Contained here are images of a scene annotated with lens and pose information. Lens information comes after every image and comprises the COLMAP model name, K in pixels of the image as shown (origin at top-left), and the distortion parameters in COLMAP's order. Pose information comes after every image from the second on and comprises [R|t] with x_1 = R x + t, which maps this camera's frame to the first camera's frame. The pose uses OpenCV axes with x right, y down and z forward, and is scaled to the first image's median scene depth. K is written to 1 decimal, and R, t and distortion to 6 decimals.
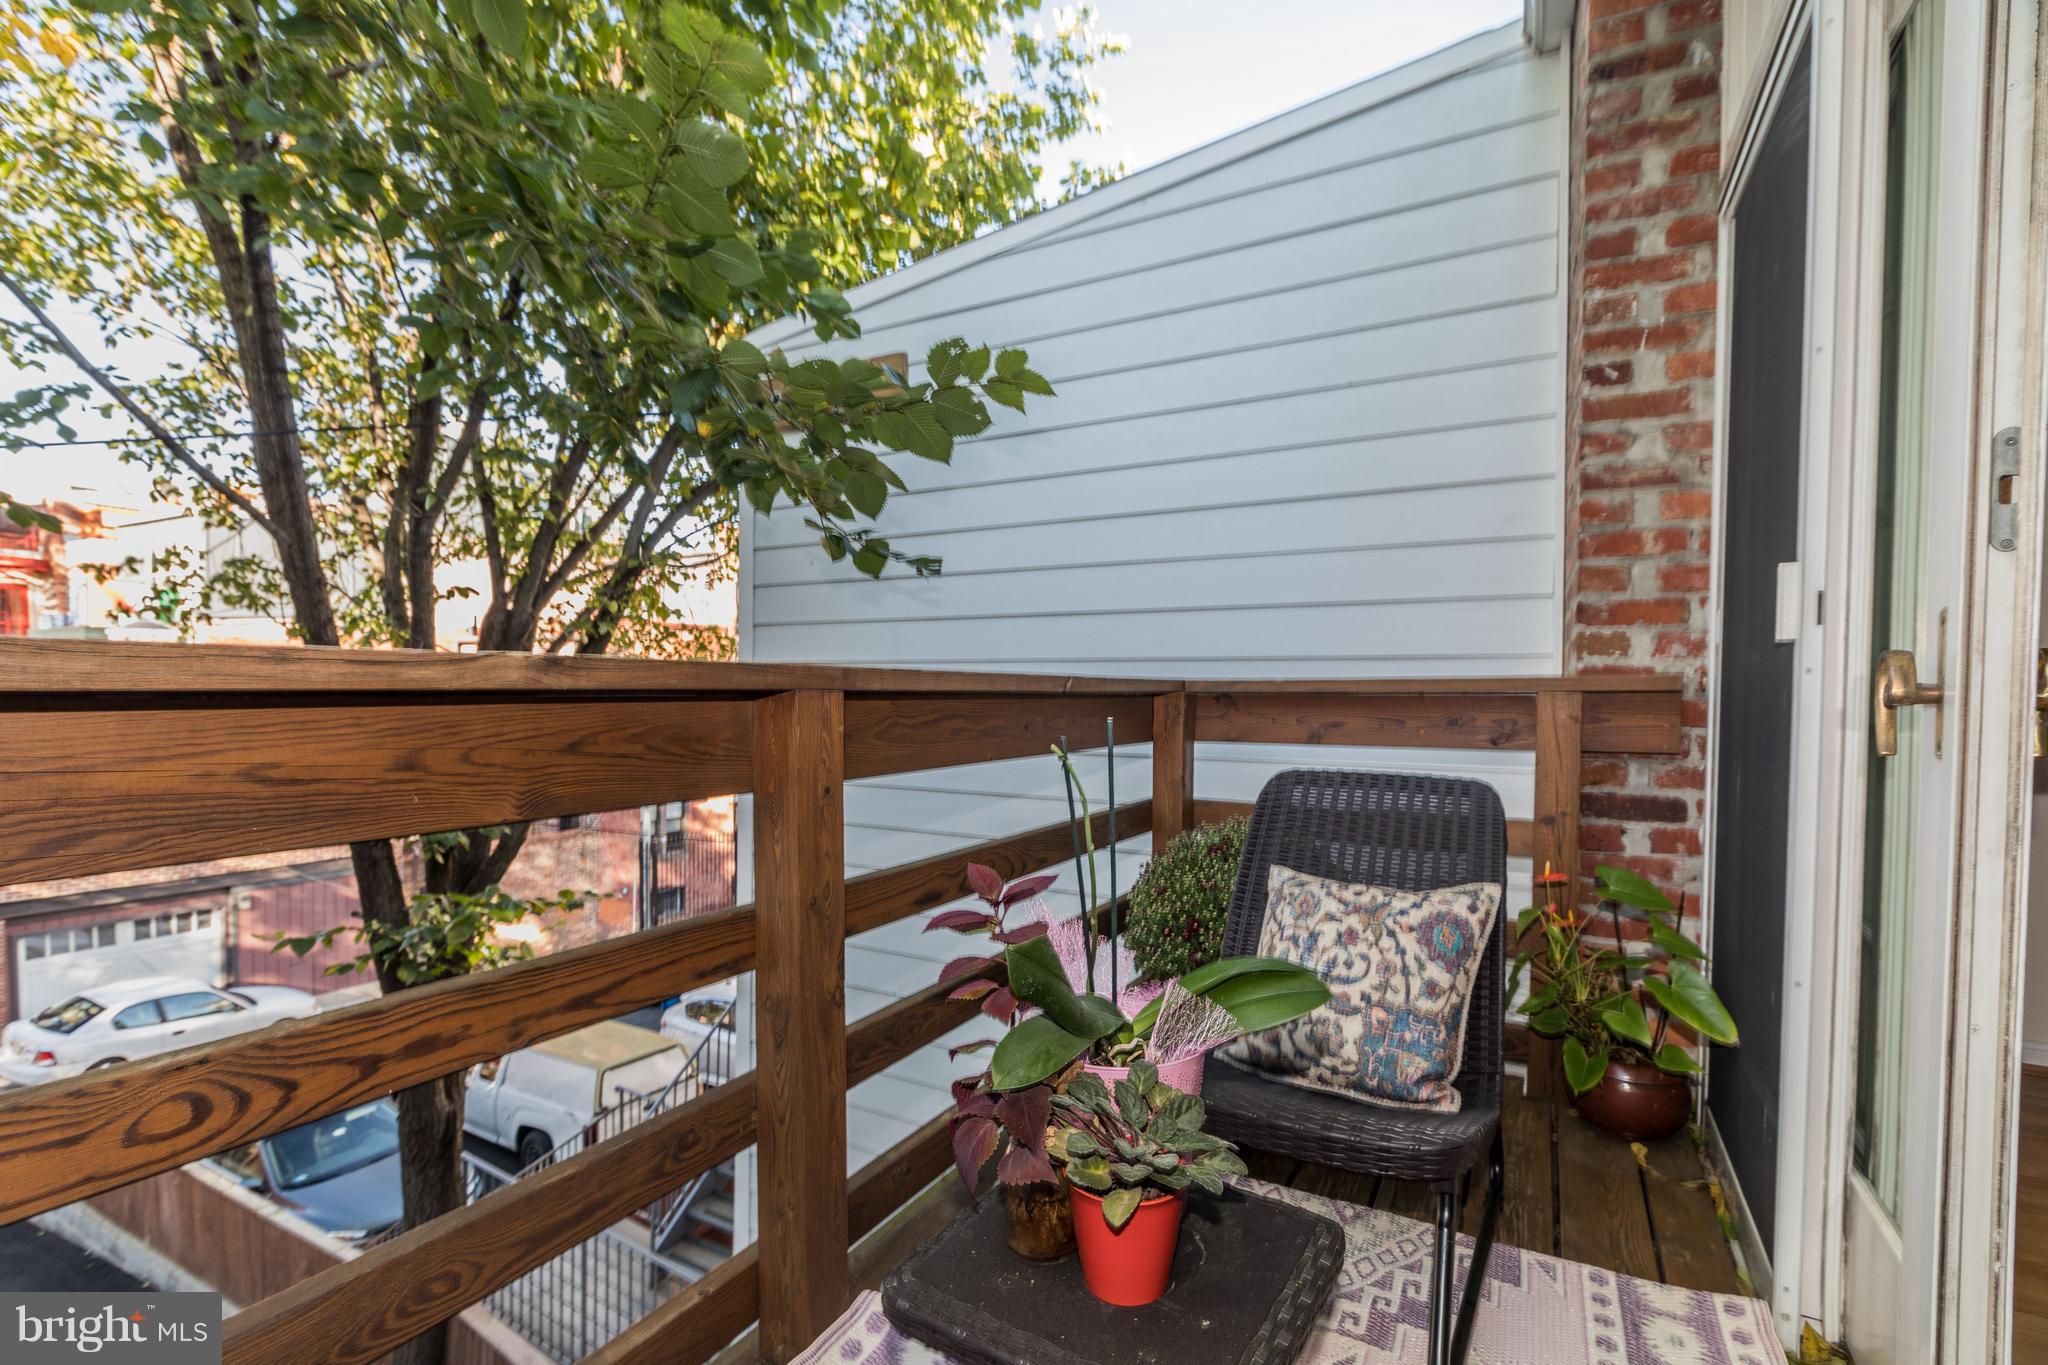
lens RADIAL K [[918.6, 0, 1029.5], [0, 918.6, 686.7], [0, 0, 1]] dist [-0.002230, 0.005853]
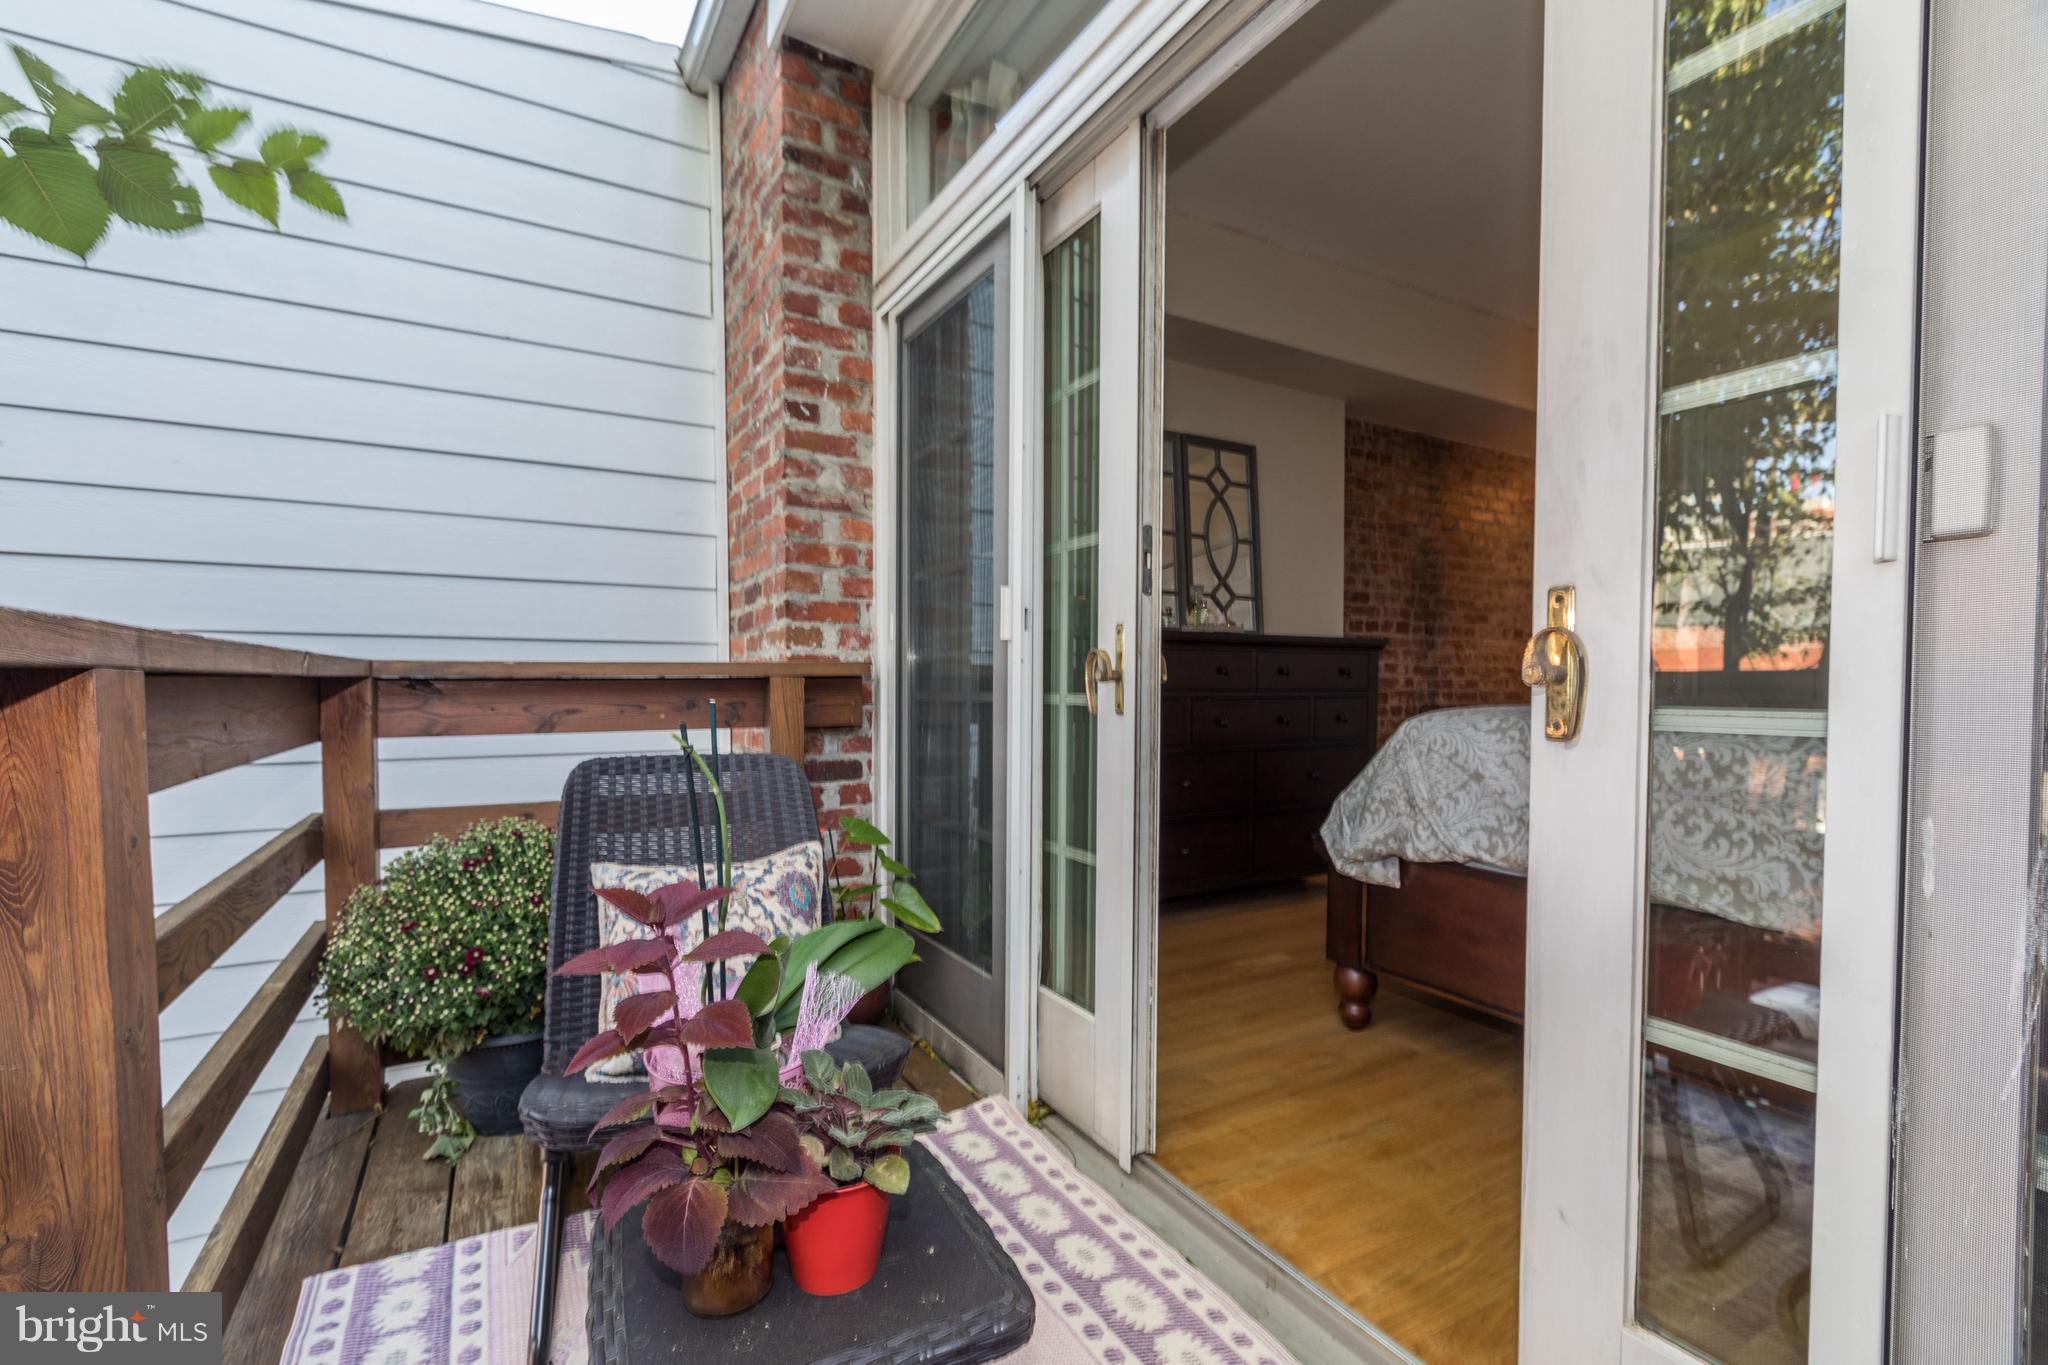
lens RADIAL K [[929.1, 0, 1030.9], [0, 929.1, 678.2], [0, 0, 1]] dist [0.003685, 0.000554]
pose [[0.519090, -0.000869, 0.854719, -0.260595], [-0.003551, 0.999989, 0.003173, 0.003419], [-0.854712, -0.004682, 0.519081, 0.120464]]
